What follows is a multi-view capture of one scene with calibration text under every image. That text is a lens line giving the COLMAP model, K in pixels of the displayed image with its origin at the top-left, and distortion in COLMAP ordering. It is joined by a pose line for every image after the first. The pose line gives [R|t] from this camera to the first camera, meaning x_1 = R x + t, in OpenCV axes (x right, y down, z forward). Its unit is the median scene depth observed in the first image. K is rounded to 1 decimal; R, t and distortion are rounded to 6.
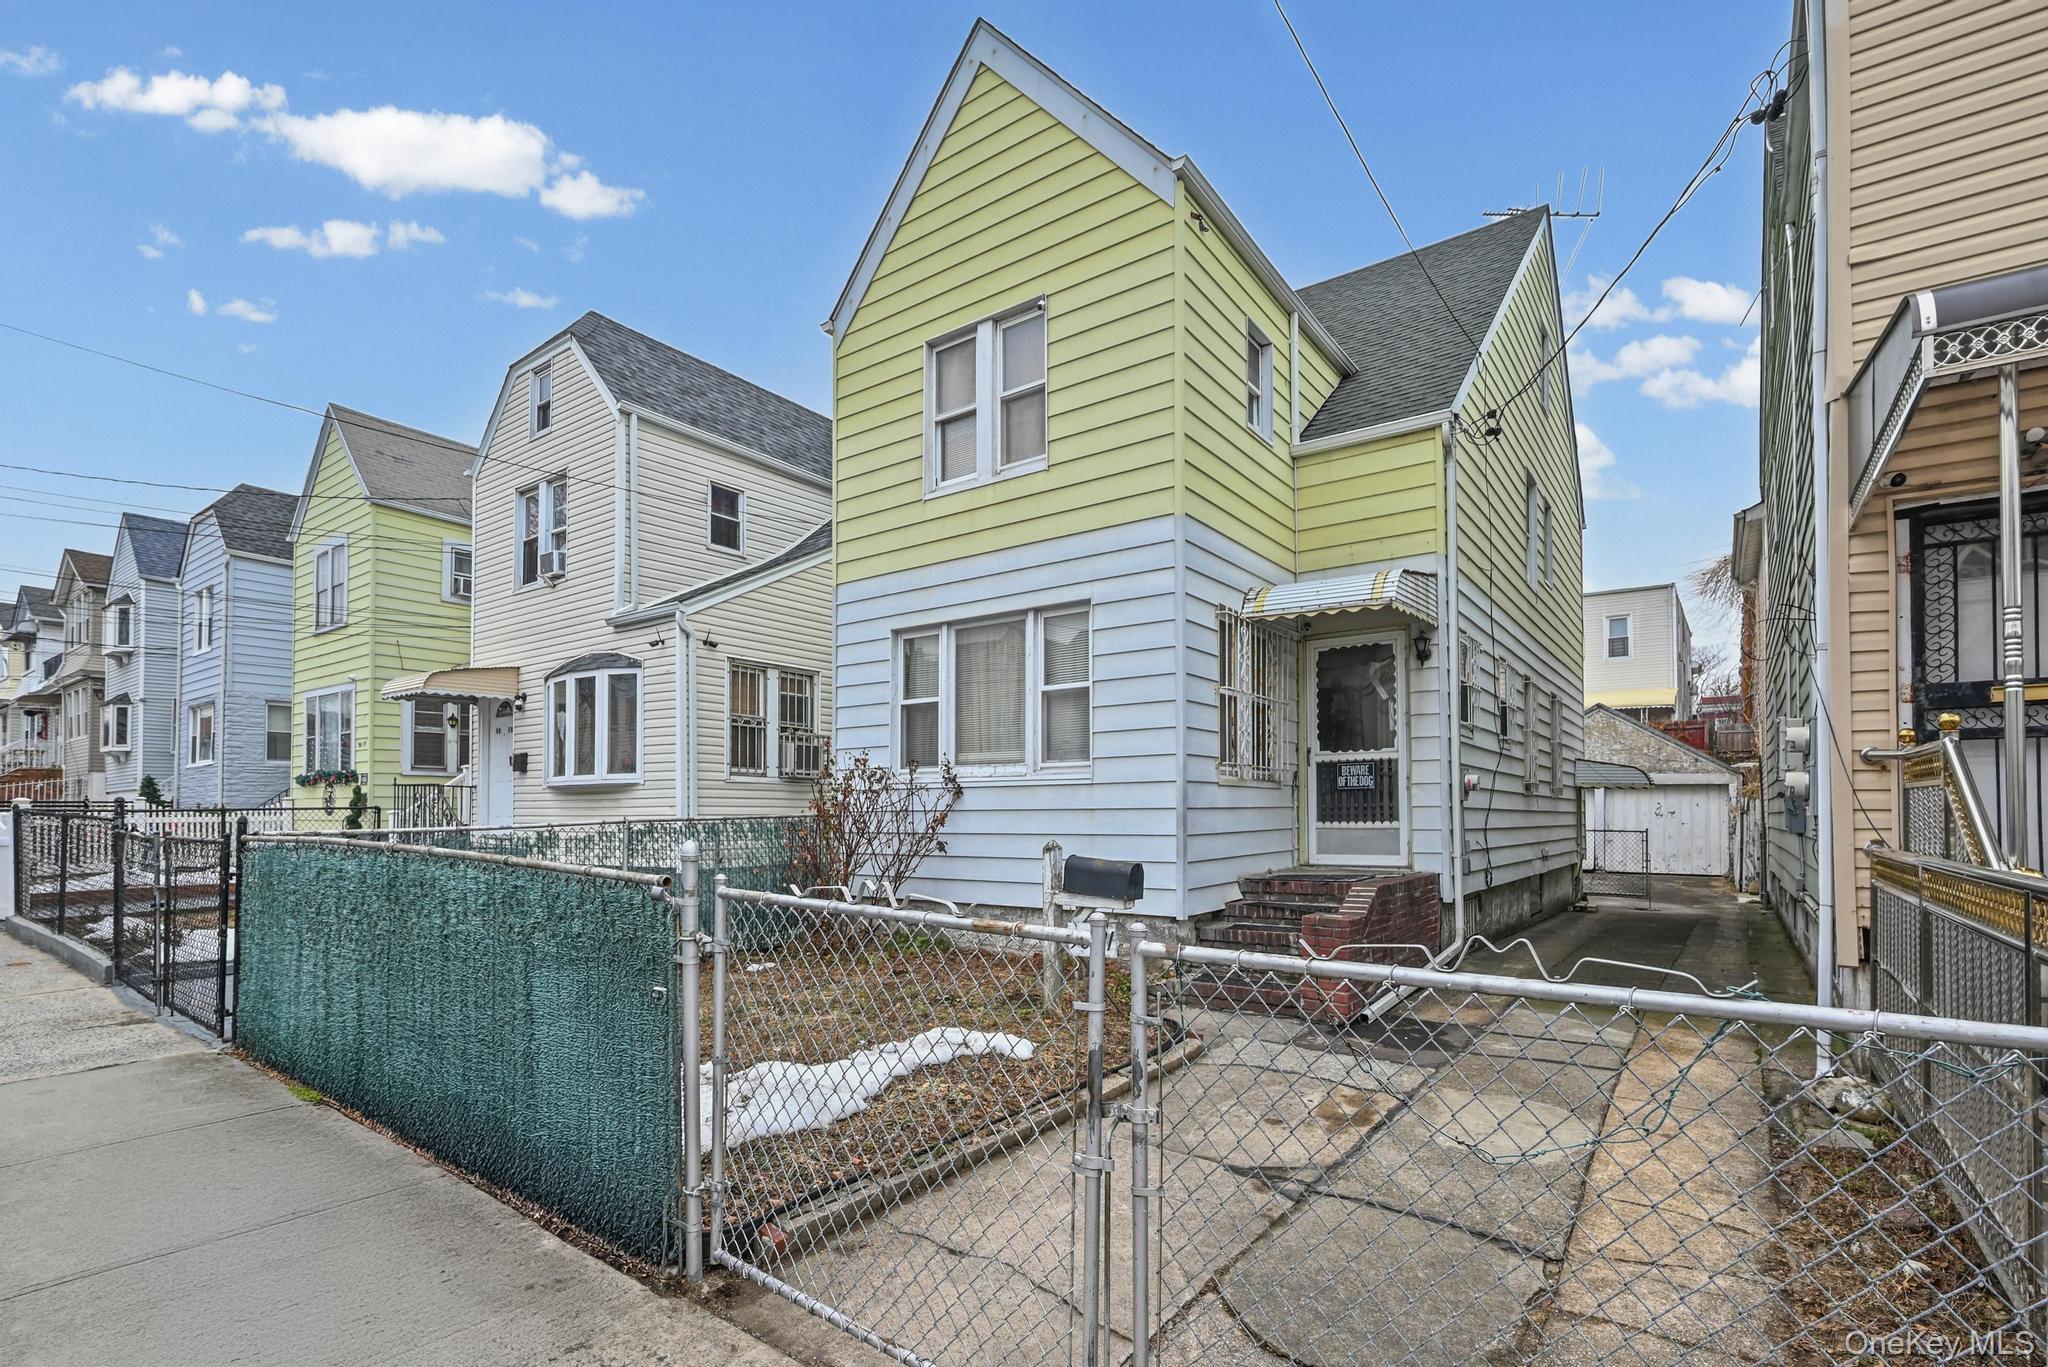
lens RADIAL K [[953.2, 0, 1024.7], [0, 953.2, 692.2], [0, 0, 1]] dist [0.002166, -0.000519]
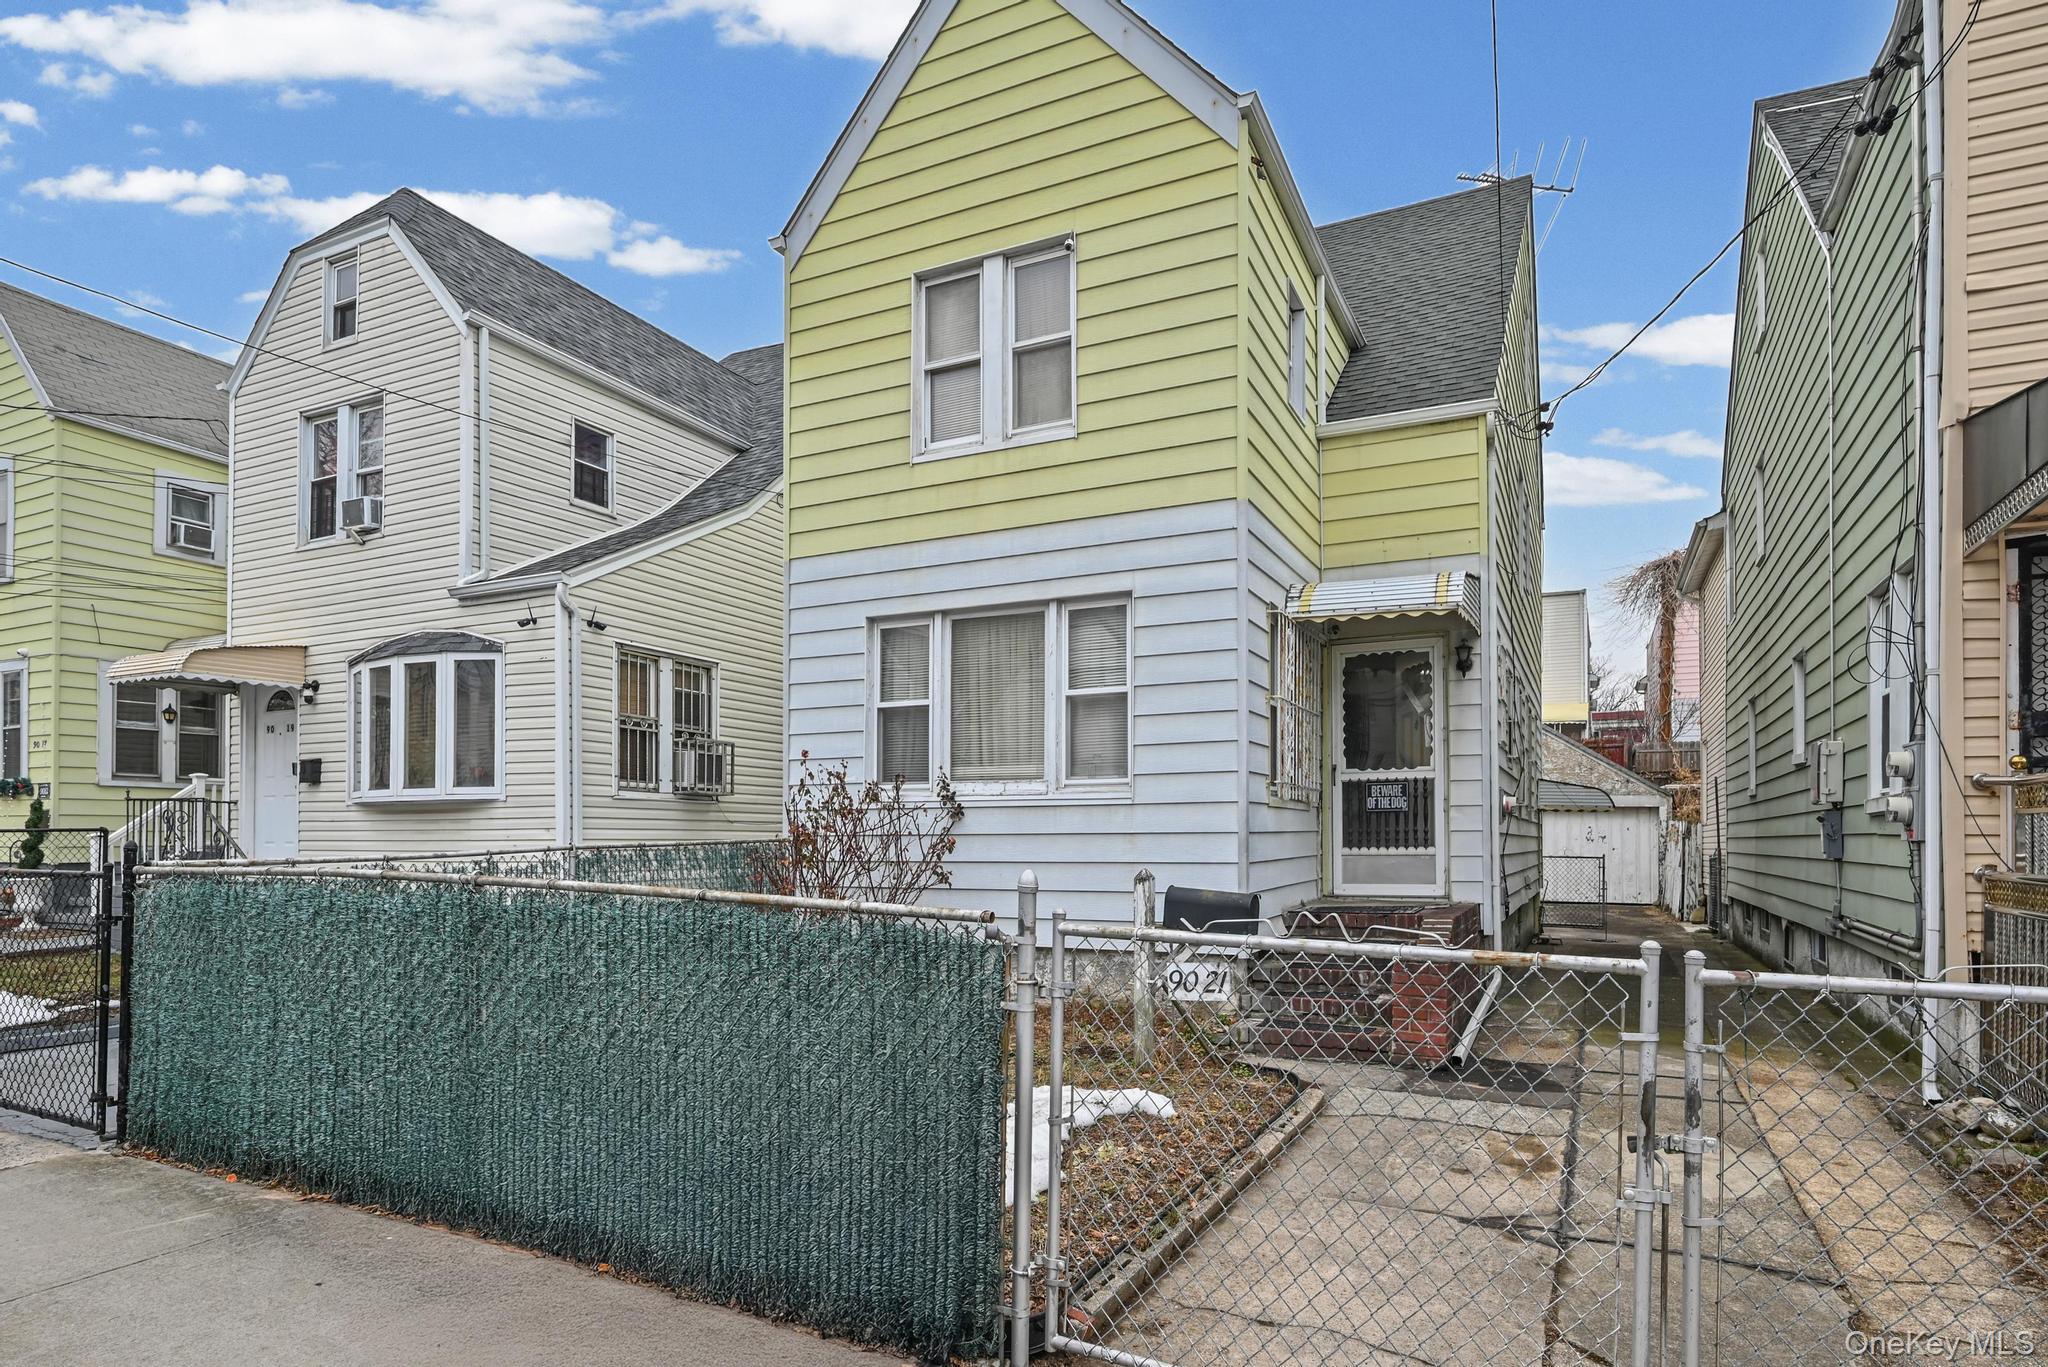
lens RADIAL K [[1136.3, 0, 1076.5], [0, 1136.3, 699.9], [0, 0, 1]] dist [-0.000393, -0.000738]
pose [[0.984478, 0.021640, 0.174168, -0.134082], [-0.022631, 0.999737, 0.003707, -0.001282], [-0.174042, -0.007591, 0.984709, -0.007901]]
